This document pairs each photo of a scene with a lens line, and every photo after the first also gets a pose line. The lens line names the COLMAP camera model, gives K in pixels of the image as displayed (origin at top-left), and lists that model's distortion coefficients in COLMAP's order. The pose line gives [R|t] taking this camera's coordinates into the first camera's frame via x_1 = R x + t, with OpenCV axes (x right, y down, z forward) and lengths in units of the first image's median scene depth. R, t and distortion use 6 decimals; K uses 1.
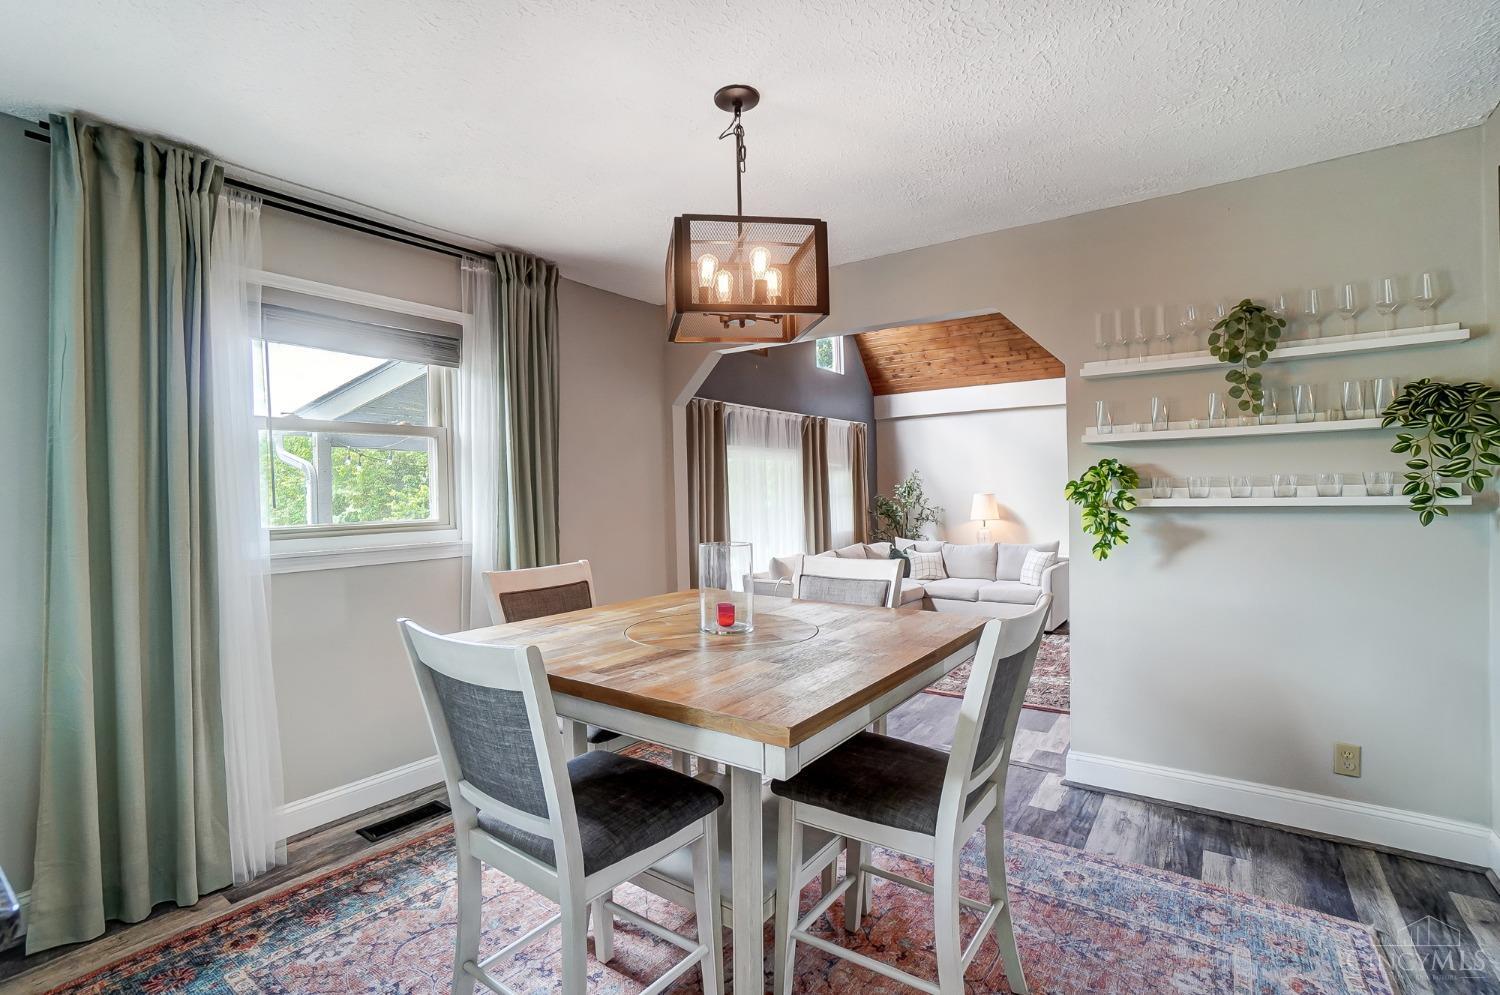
lens RADIAL K [[666.1, 0, 751.4], [0, 666.1, 501.1], [0, 0, 1]] dist [-0.053664, 0.021243]
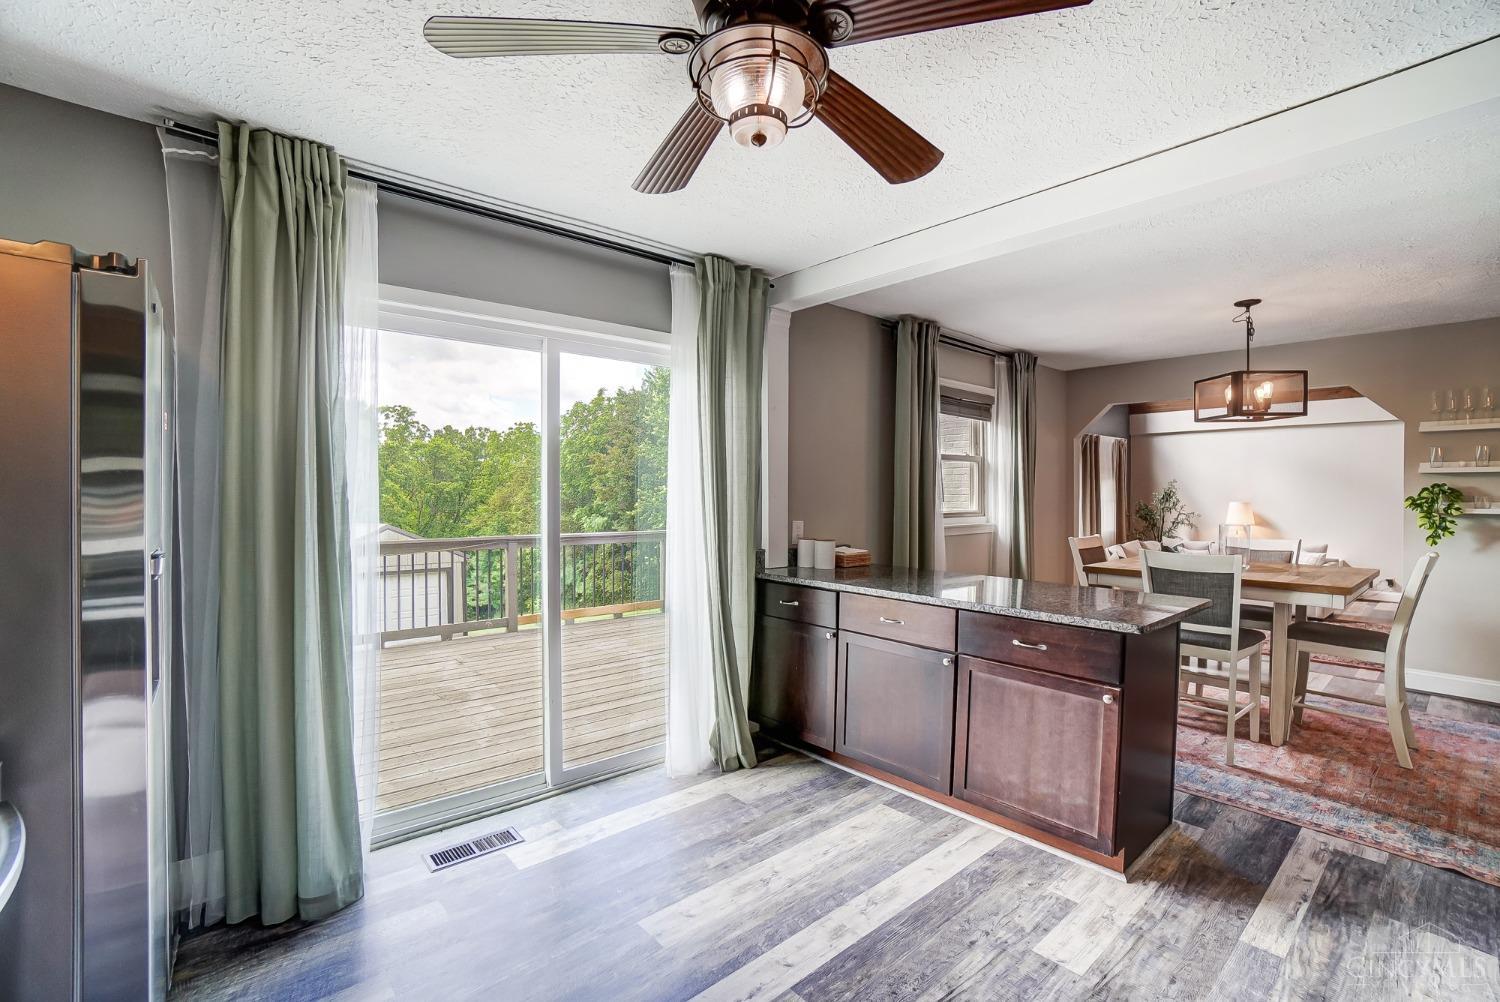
lens RADIAL K [[728.4, 0, 750.7], [0, 728.4, 506.4], [0, 0, 1]] dist [0.001409, 0.029022]
pose [[0.989614, 0.024203, -0.141700, -0.860754], [-0.023282, 0.999696, 0.008158, 0.016316], [0.141854, -0.004774, 0.989876, -1.040025]]
